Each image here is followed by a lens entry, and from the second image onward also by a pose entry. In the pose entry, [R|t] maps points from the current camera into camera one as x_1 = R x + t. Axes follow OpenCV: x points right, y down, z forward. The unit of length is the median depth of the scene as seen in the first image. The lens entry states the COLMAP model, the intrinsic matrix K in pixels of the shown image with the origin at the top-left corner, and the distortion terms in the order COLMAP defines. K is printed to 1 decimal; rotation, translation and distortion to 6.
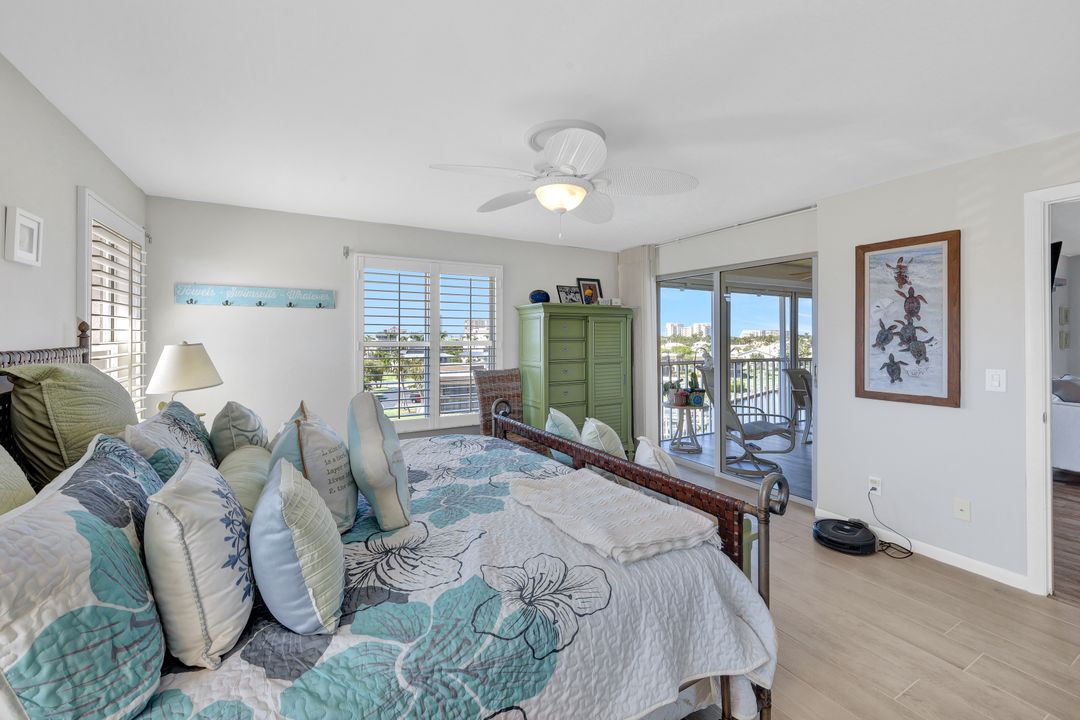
lens RADIAL K [[439.1, 0, 535.0], [0, 439.1, 350.1], [0, 0, 1]] dist [-0.002239, -0.000245]
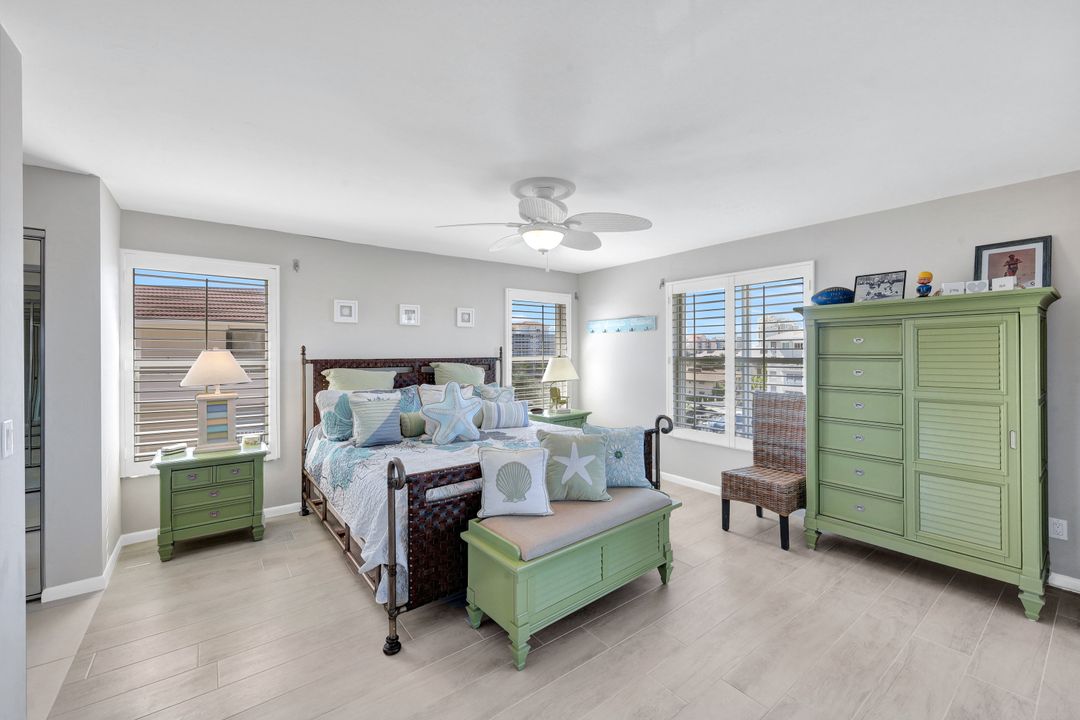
lens RADIAL K [[439.1, 0, 535.0], [0, 439.1, 350.1], [0, 0, 1]] dist [-0.002239, -0.000245]
pose [[0.136714, -0.003514, -0.990604, 0.648314], [-0.024759, 0.999669, -0.006963, -0.017536], [0.990301, 0.025478, 0.136582, 0.422169]]
